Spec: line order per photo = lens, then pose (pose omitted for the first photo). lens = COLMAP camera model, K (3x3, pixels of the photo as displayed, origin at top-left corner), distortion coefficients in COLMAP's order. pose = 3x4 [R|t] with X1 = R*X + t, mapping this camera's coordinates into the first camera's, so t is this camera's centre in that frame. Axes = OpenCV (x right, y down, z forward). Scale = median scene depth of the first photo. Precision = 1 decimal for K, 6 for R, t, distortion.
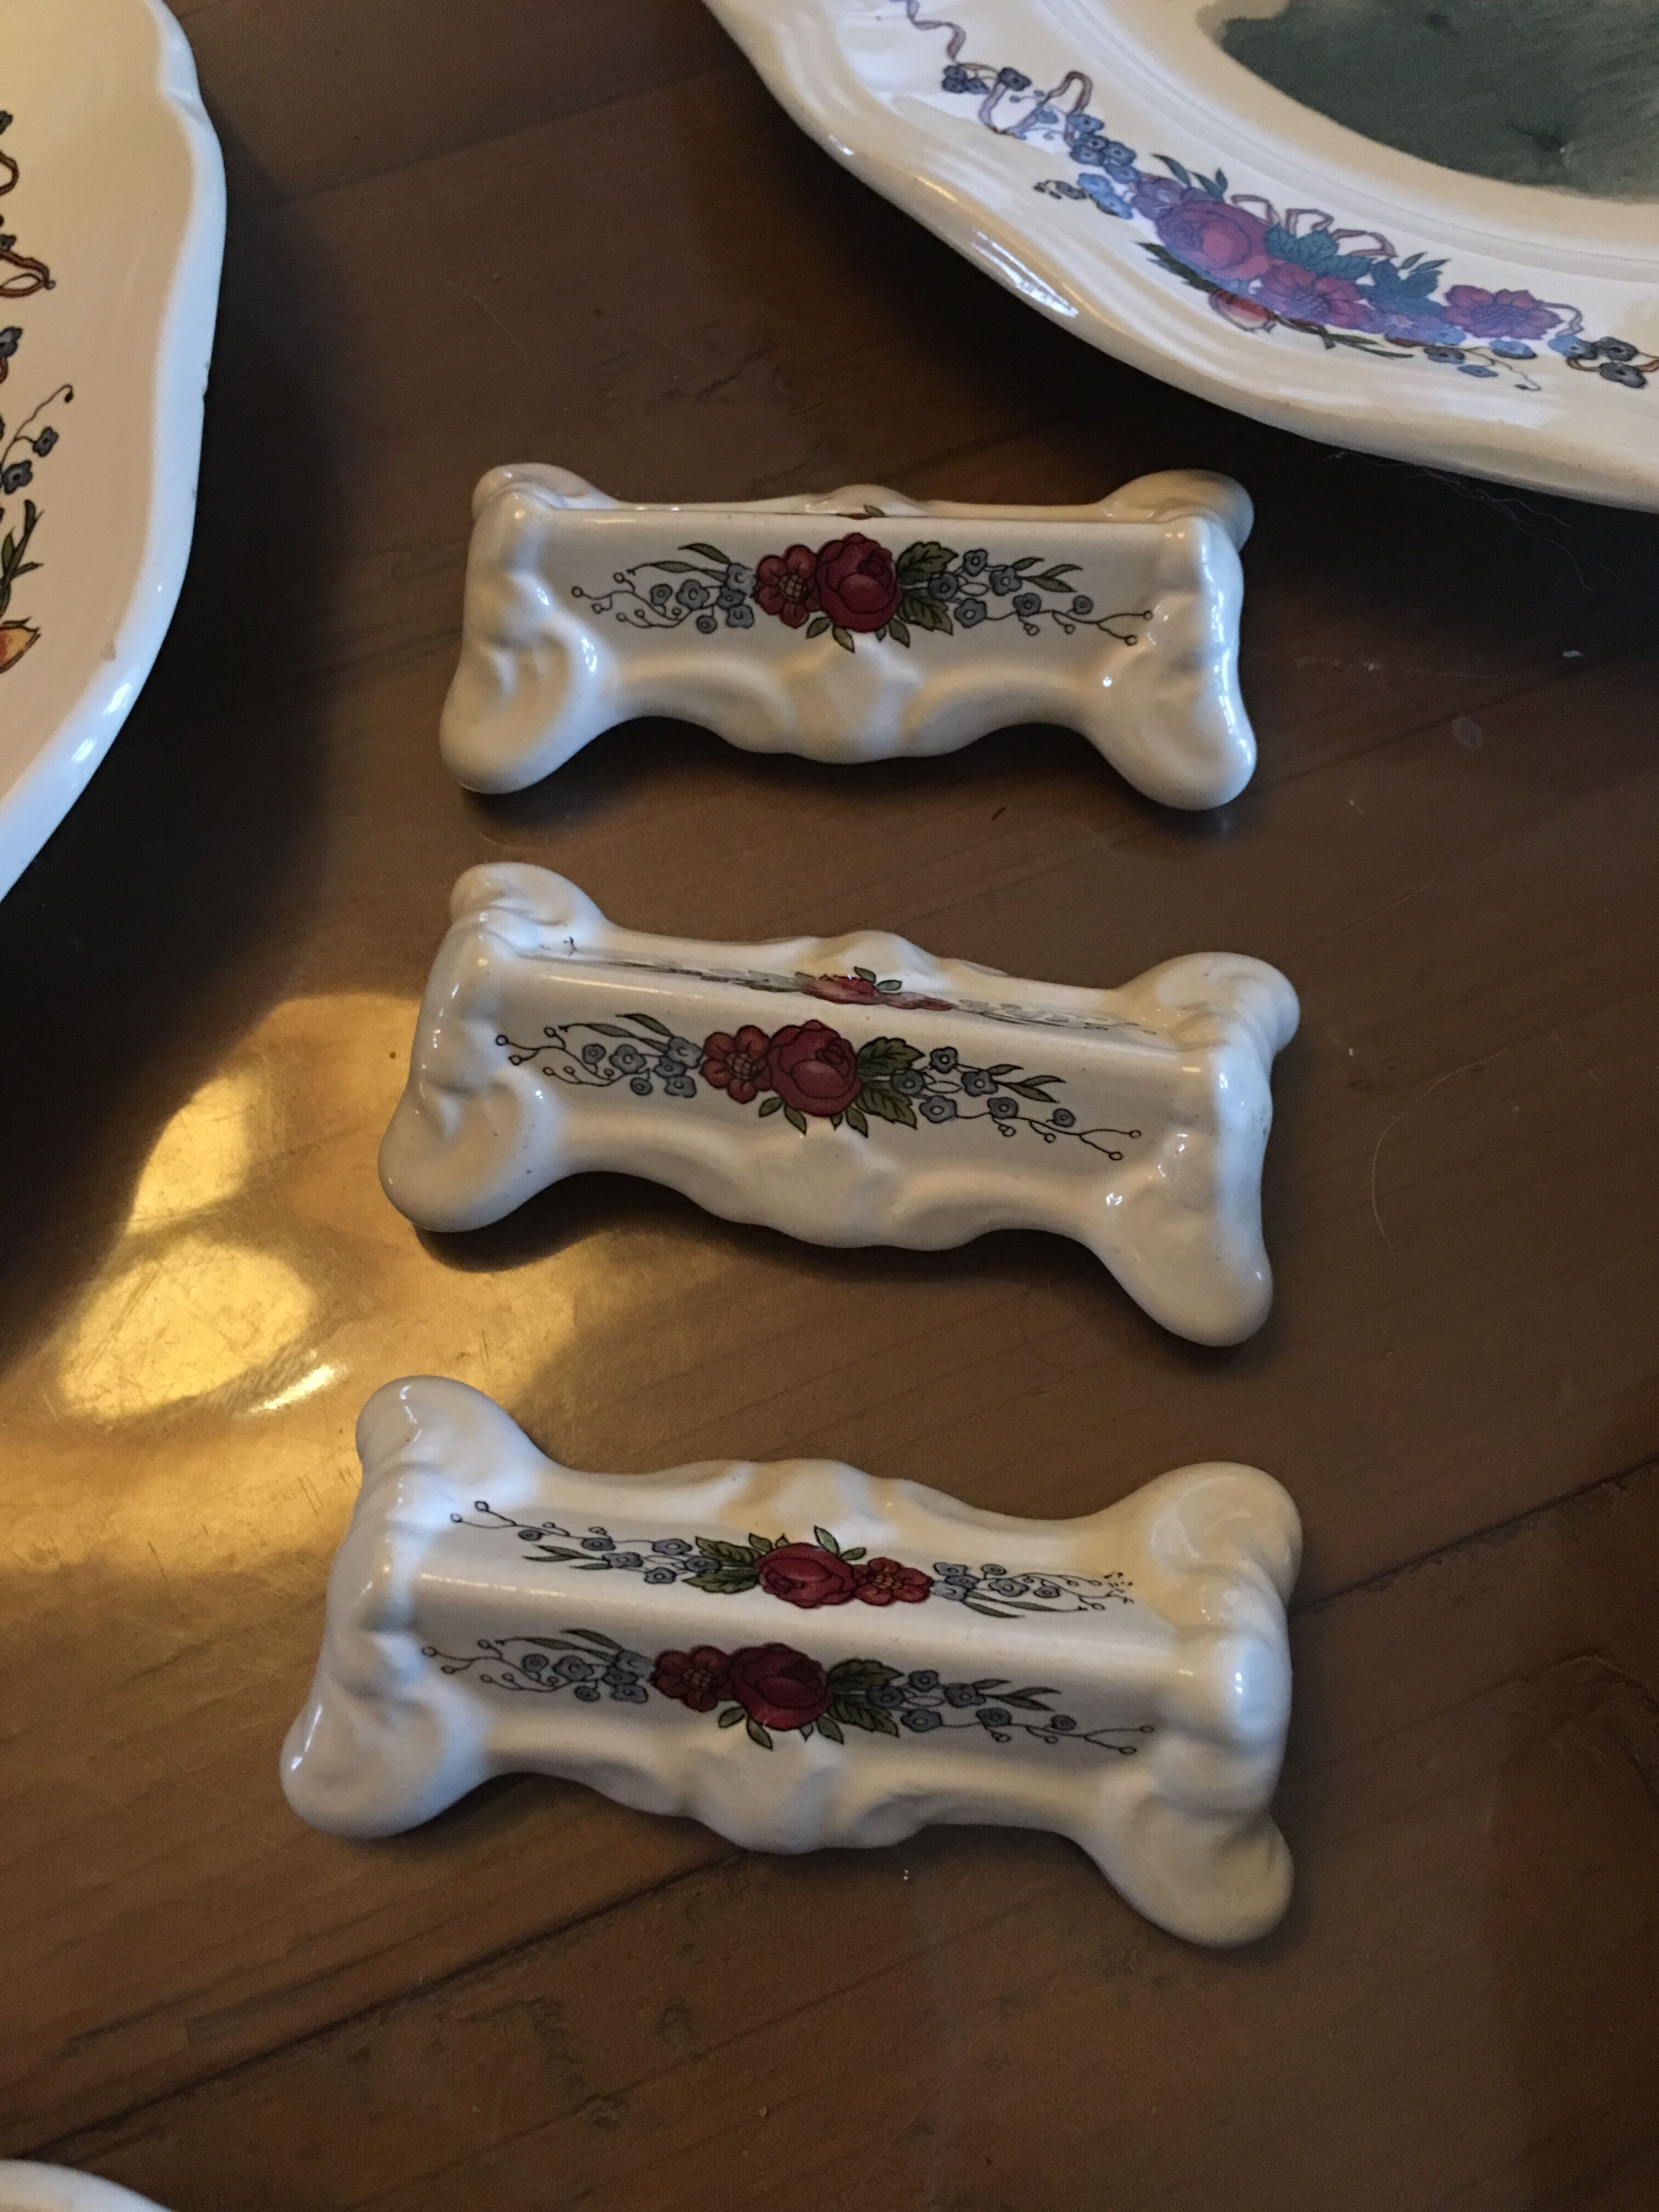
lens RADIAL K [[1847.3, 0, 831.9], [0, 1847.3, 1091.0], [0, 0, 1]] dist [0.082990, -0.120952]
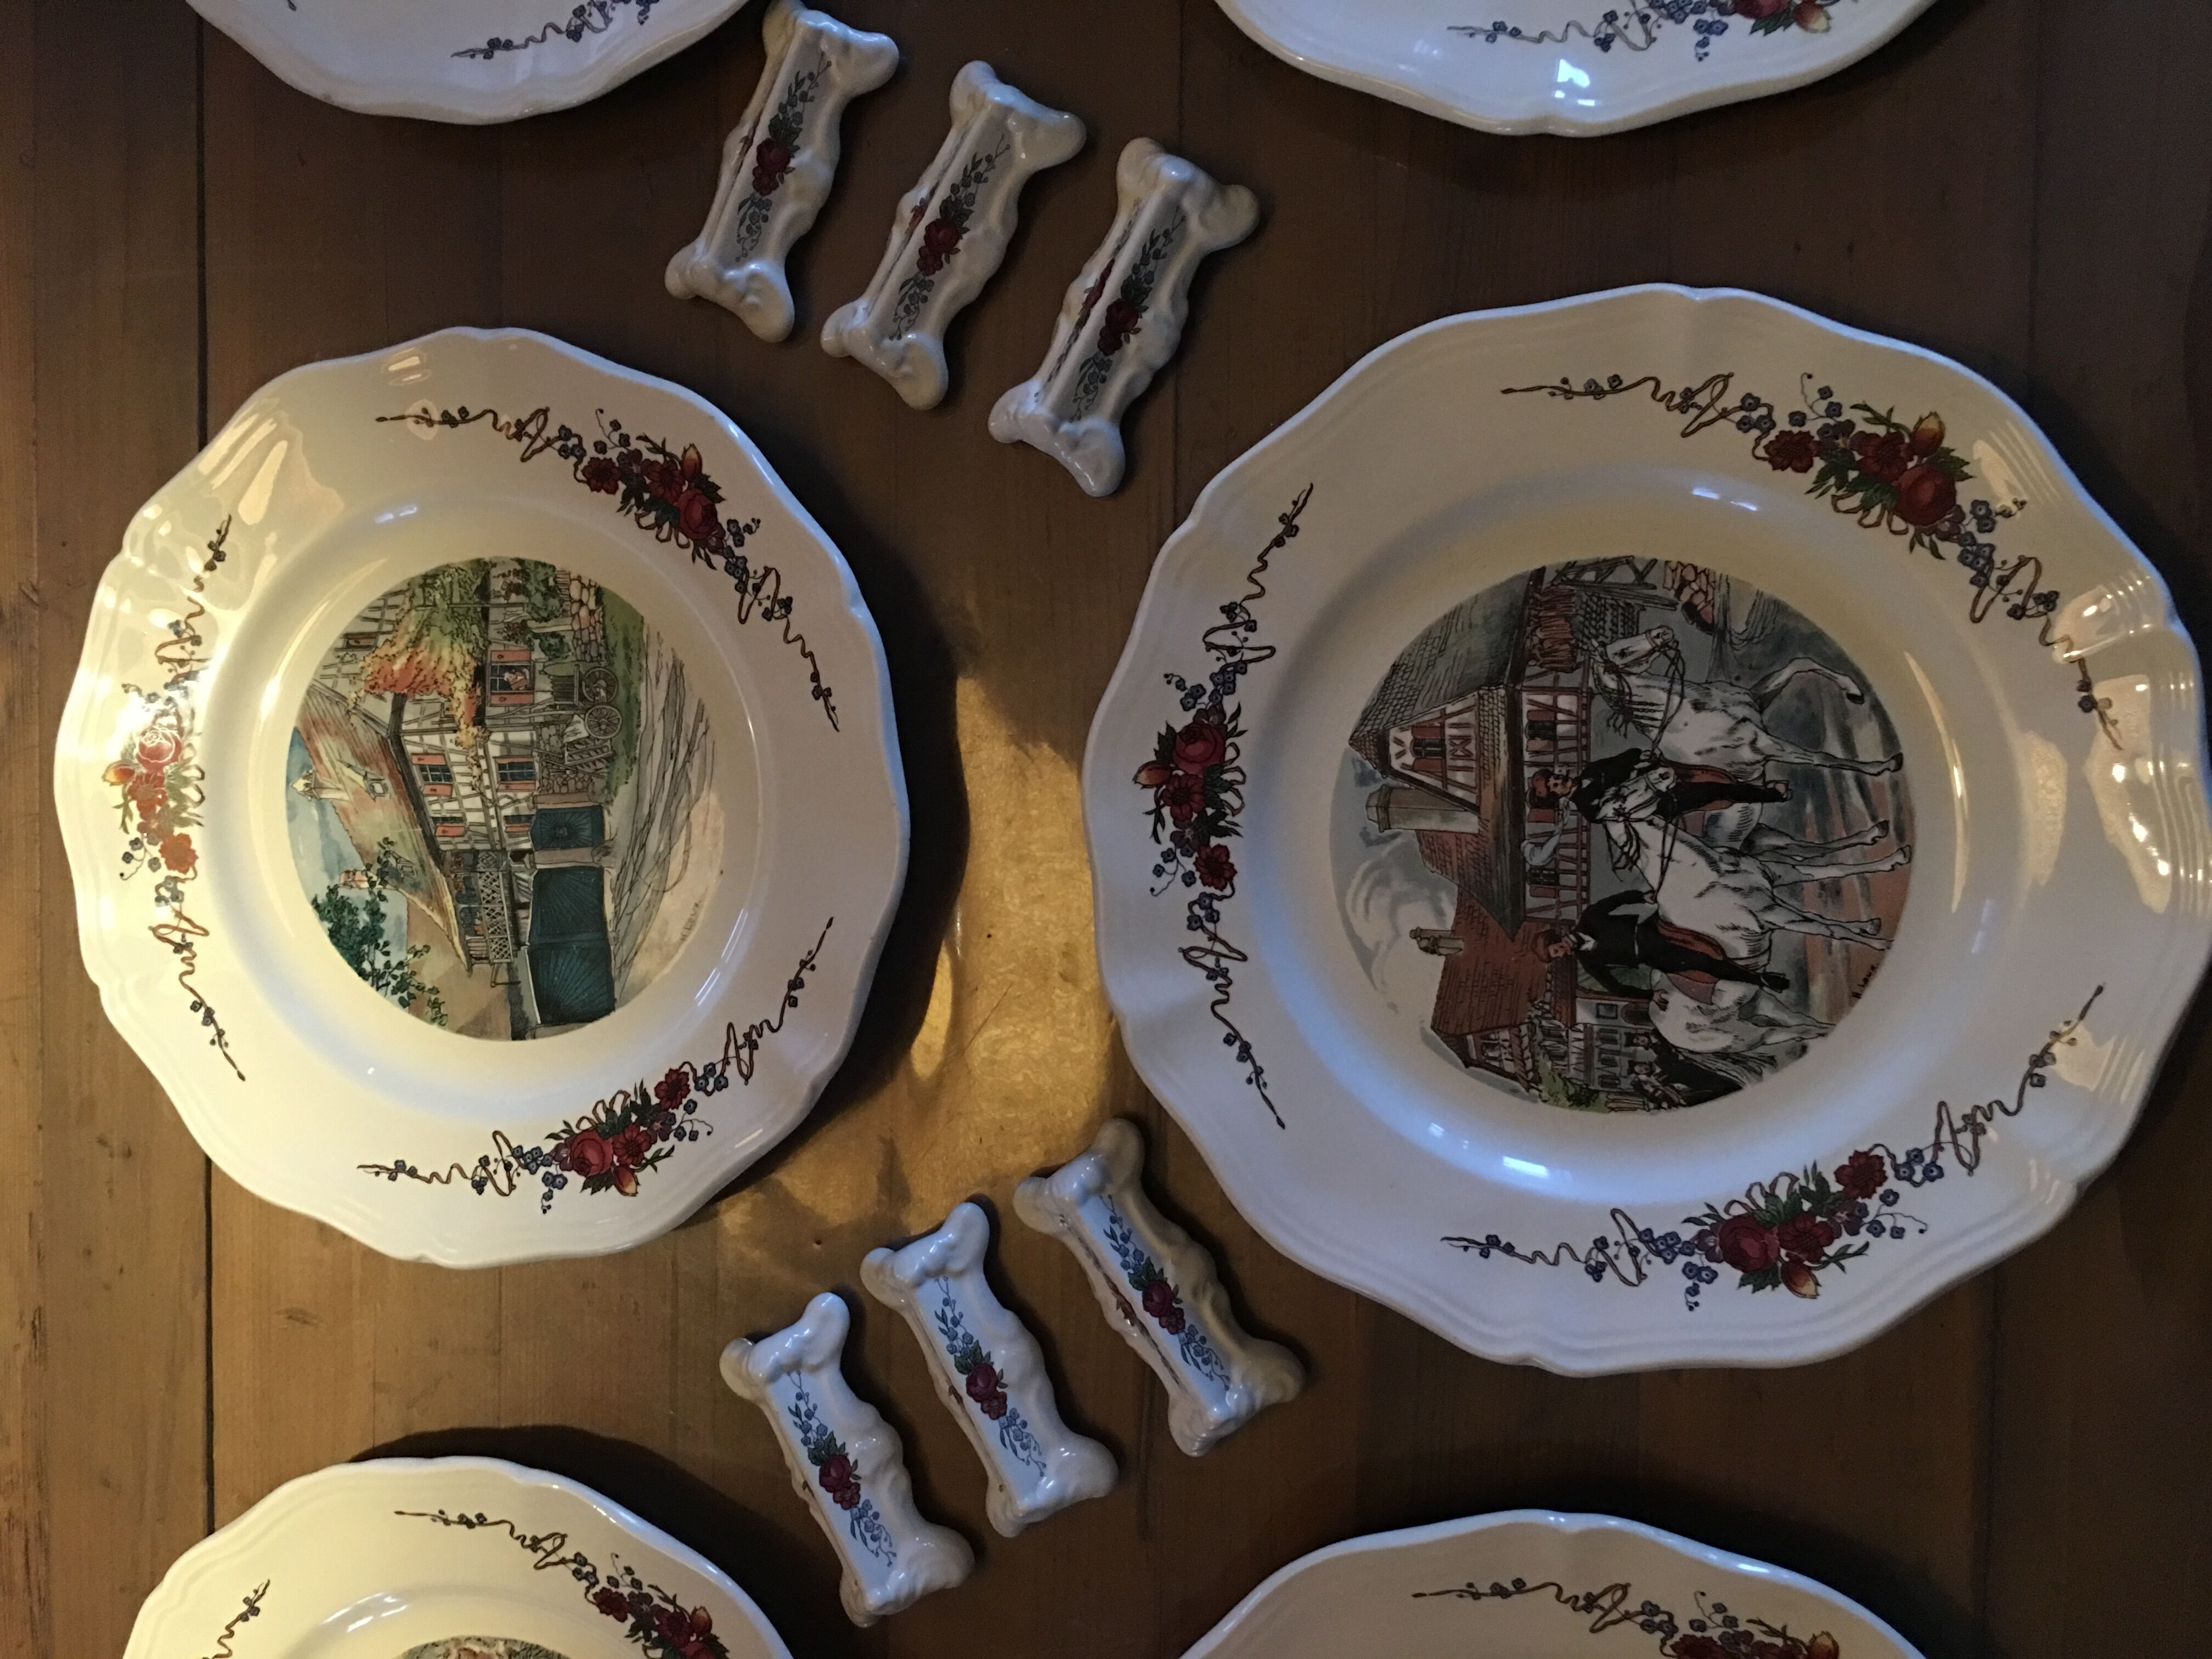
lens RADIAL K [[1847.3, 0, 1091.7], [0, 1847.3, 825.1], [0, 0, 1]] dist [0.082990, -0.120952]
pose [[0.378530, -0.920024, -0.101344, -0.418783], [0.920718, 0.363056, 0.143070, 0.108962], [-0.094835, -0.147465, 0.984510, -1.779972]]
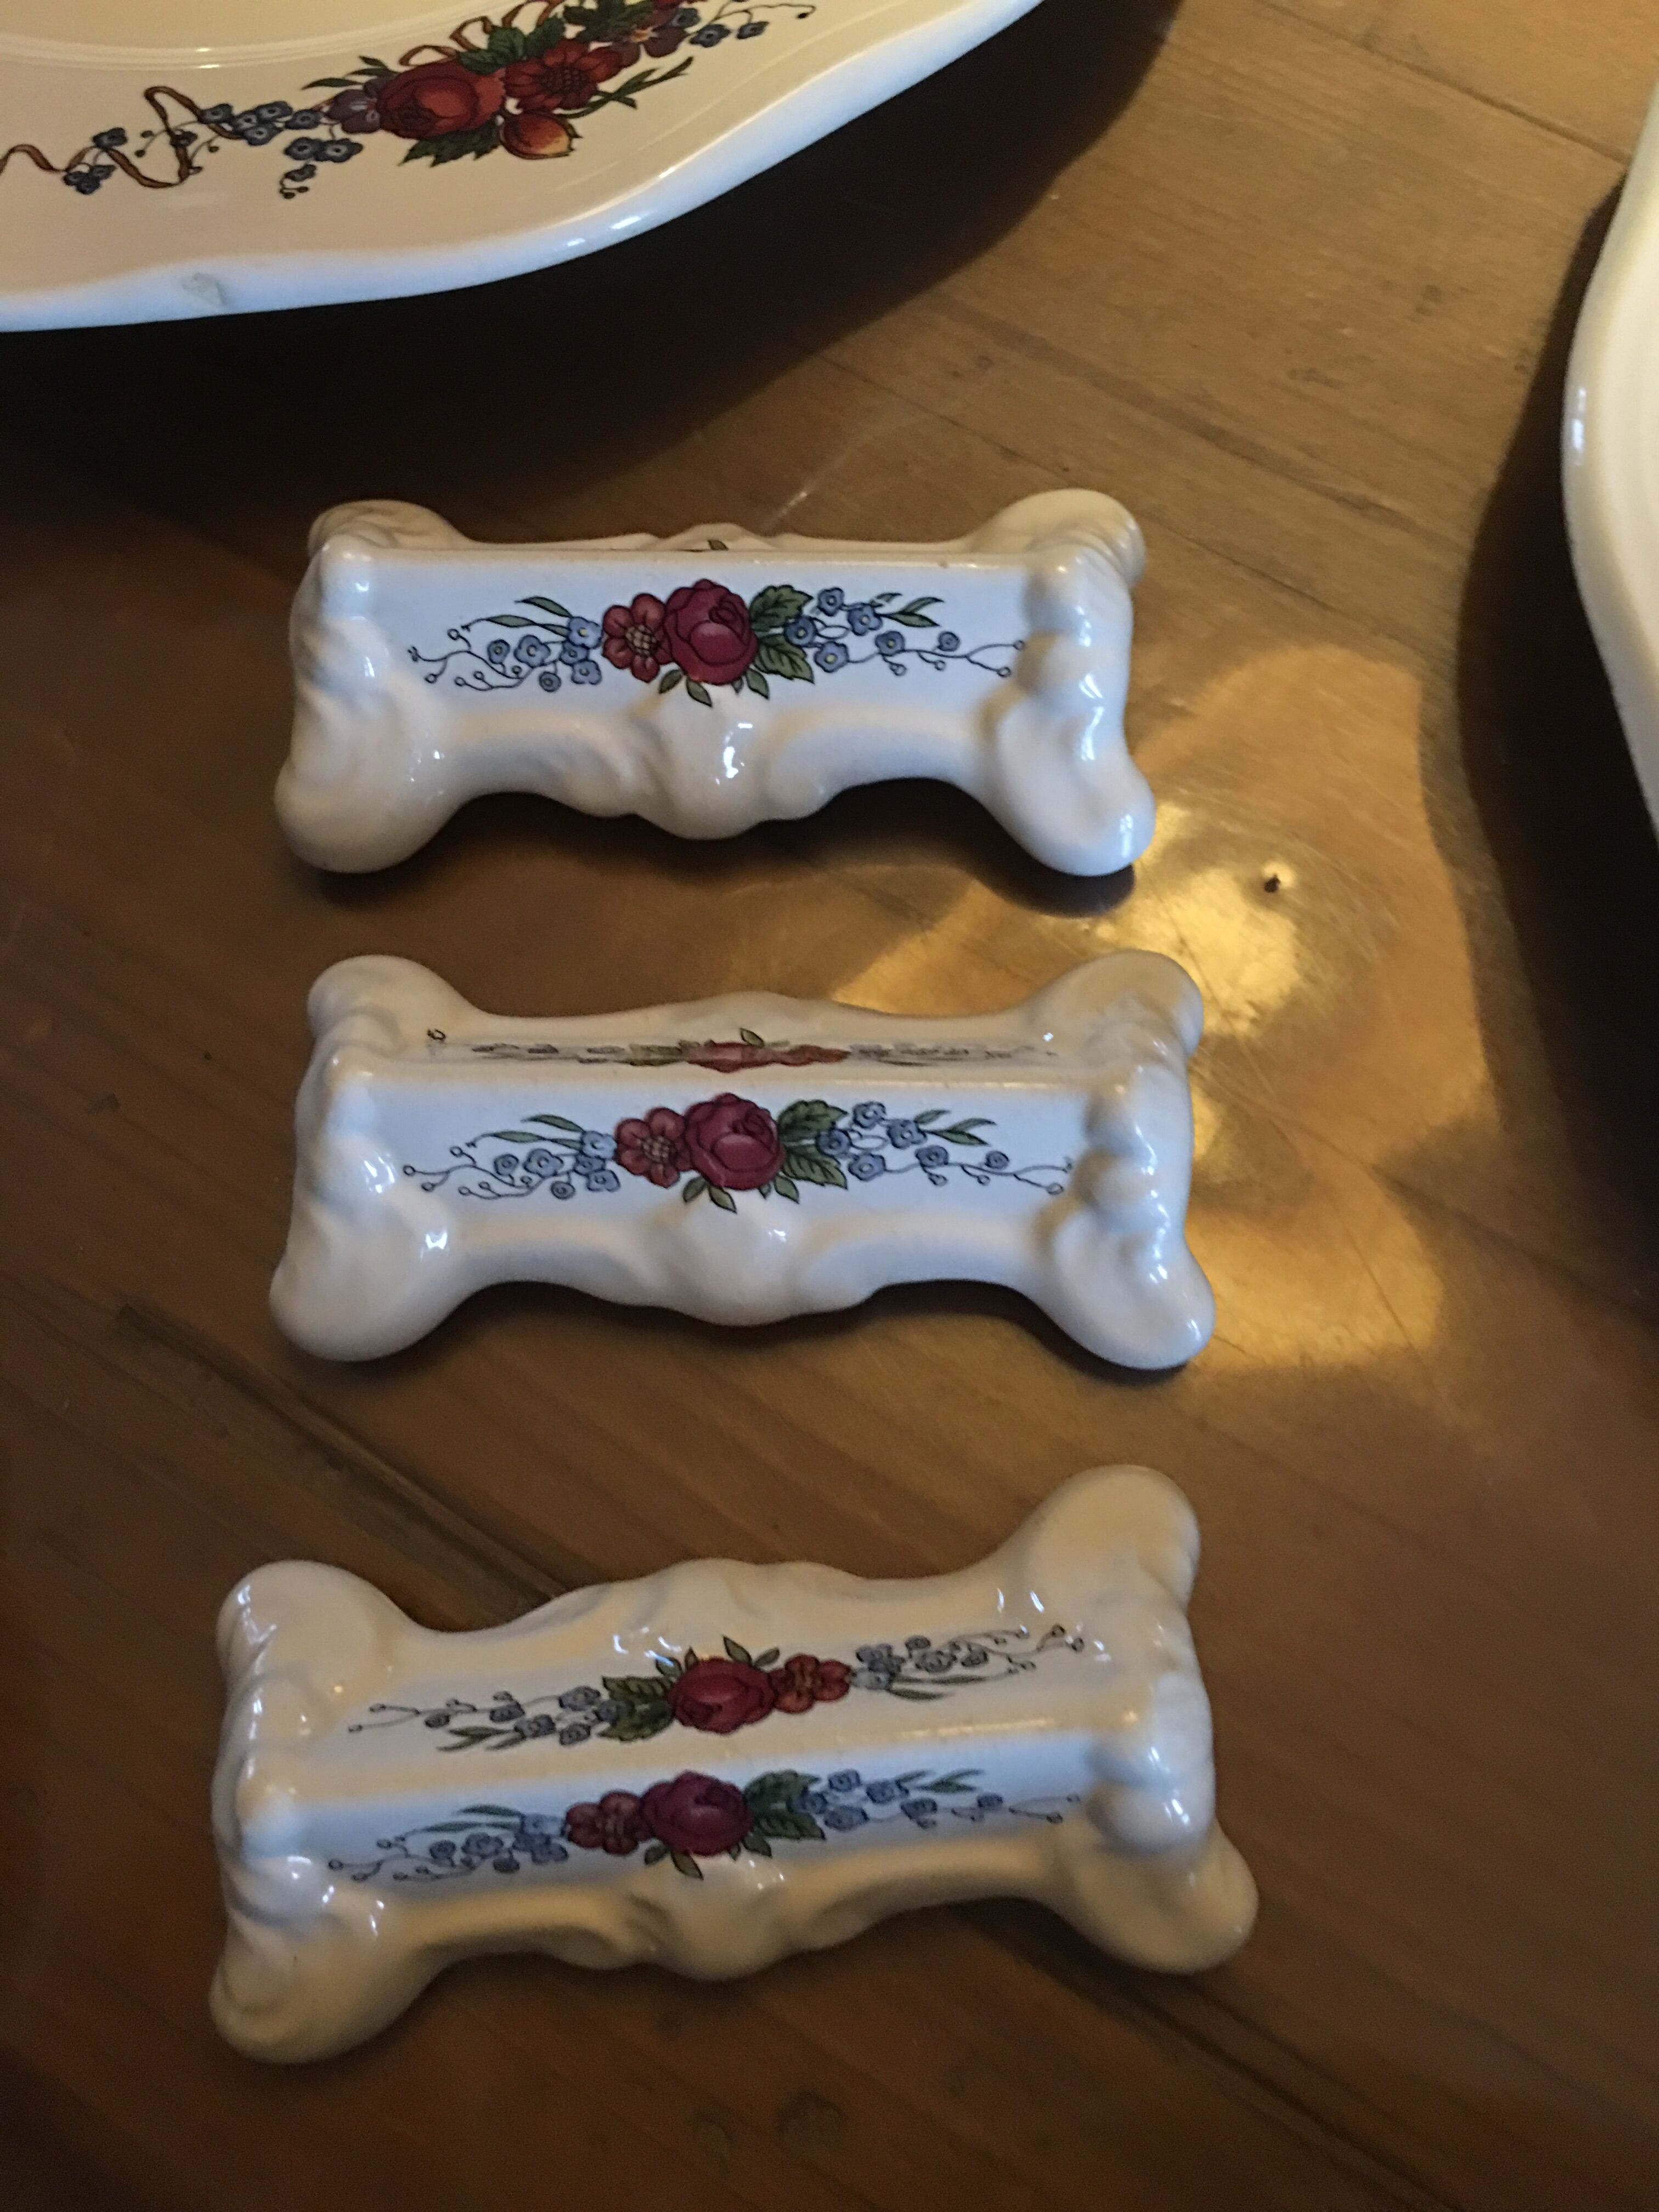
lens RADIAL K [[1847.3, 0, 838.0], [0, 1847.3, 1105.8], [0, 0, 1]] dist [0.082990, -0.120952]
pose [[0.602731, 0.765781, -0.224265, -1.260335], [-0.745740, 0.640582, 0.183104, 0.424513], [0.283878, 0.056881, 0.957172, -0.099572]]
